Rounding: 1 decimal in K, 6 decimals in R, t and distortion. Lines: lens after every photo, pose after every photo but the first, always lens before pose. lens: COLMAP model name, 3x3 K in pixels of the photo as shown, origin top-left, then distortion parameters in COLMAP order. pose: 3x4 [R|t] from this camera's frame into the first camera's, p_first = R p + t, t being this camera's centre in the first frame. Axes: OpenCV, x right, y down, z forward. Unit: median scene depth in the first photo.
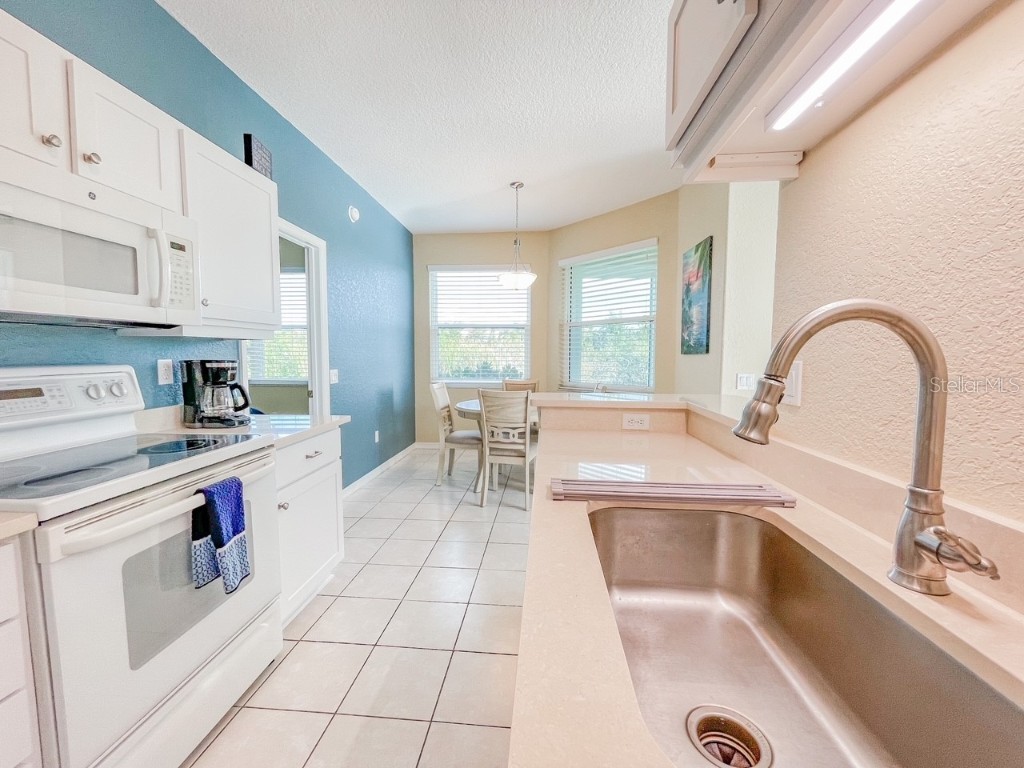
lens RADIAL K [[417.0, 0, 507.2], [0, 417.0, 386.3], [0, 0, 1]] dist [-0.002214, -0.000586]
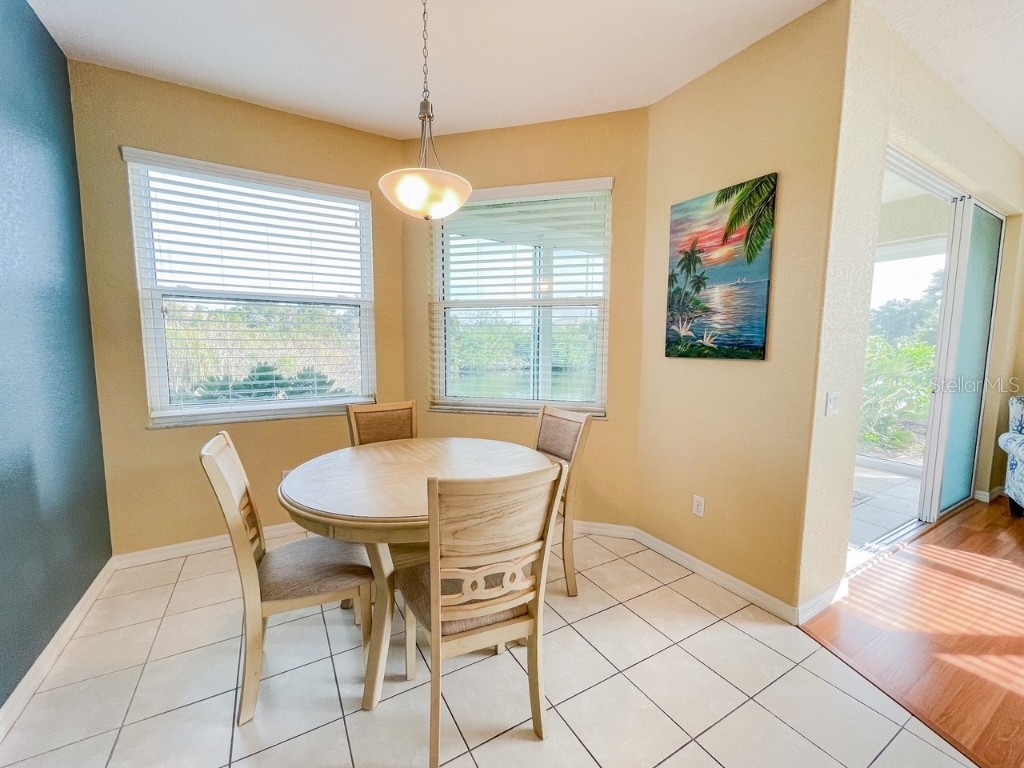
lens RADIAL K [[417.0, 0, 513.0], [0, 417.0, 386.3], [0, 0, 1]] dist [-0.002214, -0.000586]
pose [[0.814479, -0.056817, 0.577404, -0.151915], [0.037238, 0.998261, 0.045703, -0.060058], [-0.578996, -0.015723, 0.815178, 0.511155]]
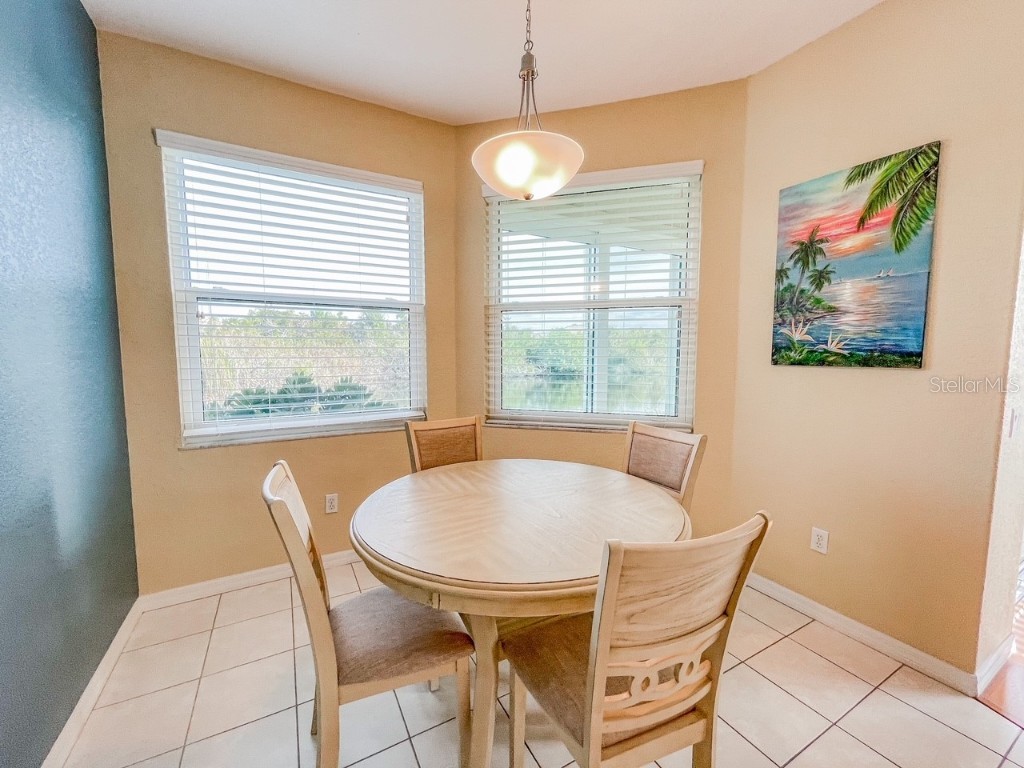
lens RADIAL K [[417.0, 0, 512.2], [0, 417.0, 386.5], [0, 0, 1]] dist [-0.002214, -0.000586]
pose [[0.826320, -0.051077, 0.560880, -0.179728], [0.042189, 0.998695, 0.028791, -0.067973], [-0.561618, -0.000127, 0.827396, 0.623753]]
